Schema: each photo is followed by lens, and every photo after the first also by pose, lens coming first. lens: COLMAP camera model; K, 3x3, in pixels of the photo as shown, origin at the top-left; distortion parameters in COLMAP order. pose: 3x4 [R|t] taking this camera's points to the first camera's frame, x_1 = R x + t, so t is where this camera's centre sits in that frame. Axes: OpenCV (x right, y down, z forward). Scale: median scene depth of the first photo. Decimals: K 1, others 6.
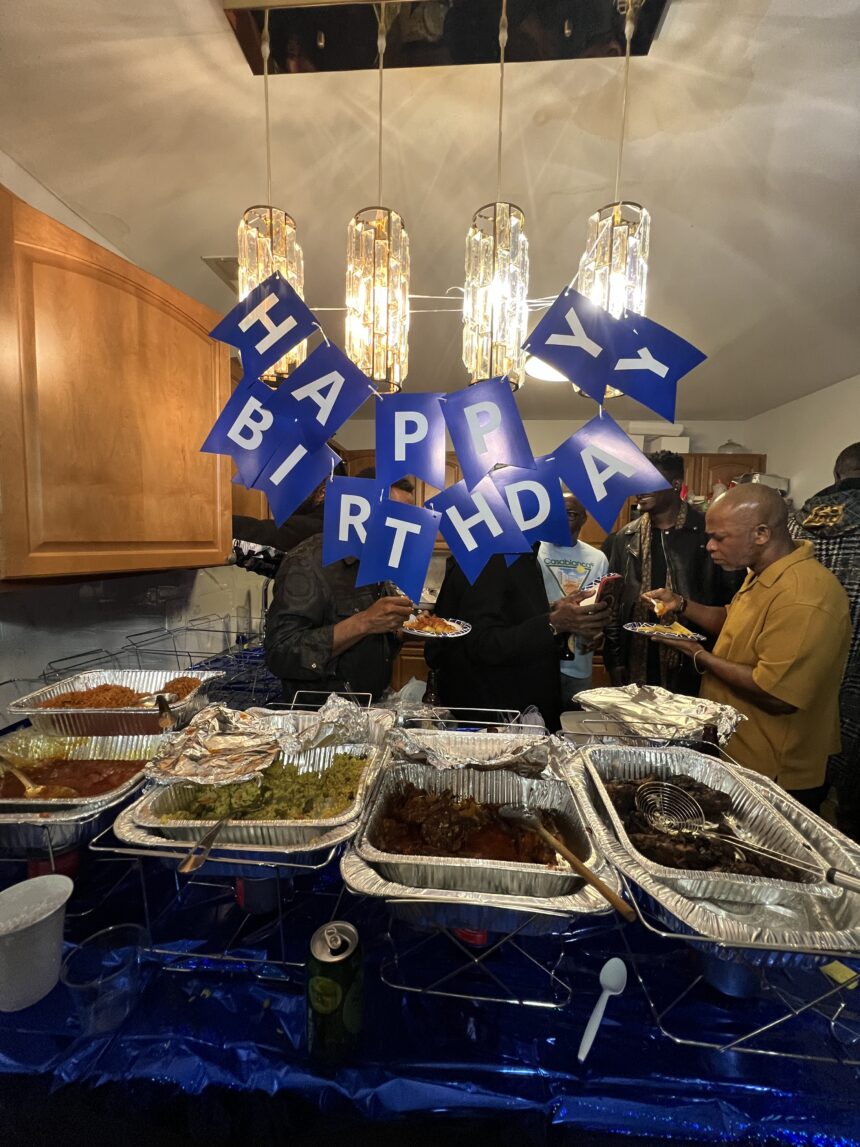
lens RADIAL K [[462.2, 0, 439.1], [0, 462.2, 573.4], [0, 0, 1]] dist [-0.000808, 0.000573]
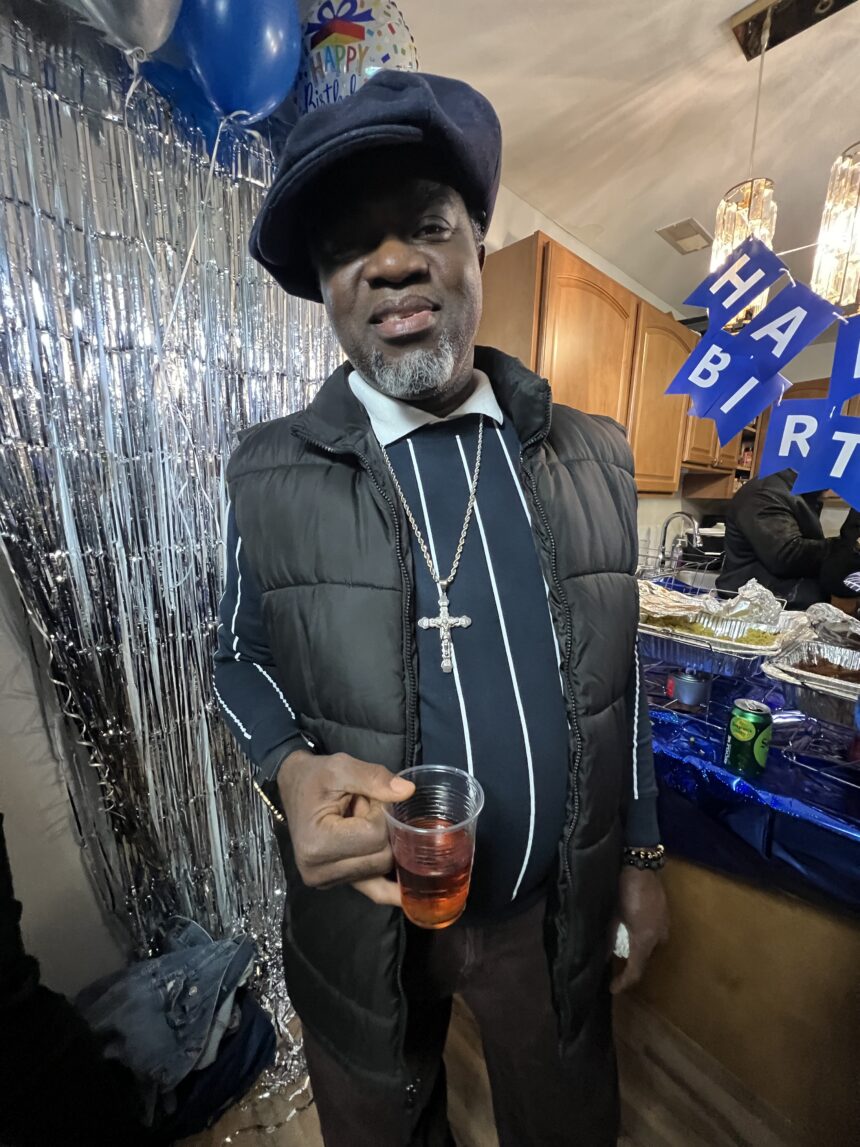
lens RADIAL K [[462.2, 0, 435.5], [0, 462.2, 567.6], [0, 0, 1]] dist [-0.000808, 0.000573]
pose [[0.709264, 0.126218, -0.693552, 0.018071], [-0.077916, 0.991849, 0.100823, 0.166958], [0.700624, -0.017471, 0.713317, -0.481028]]
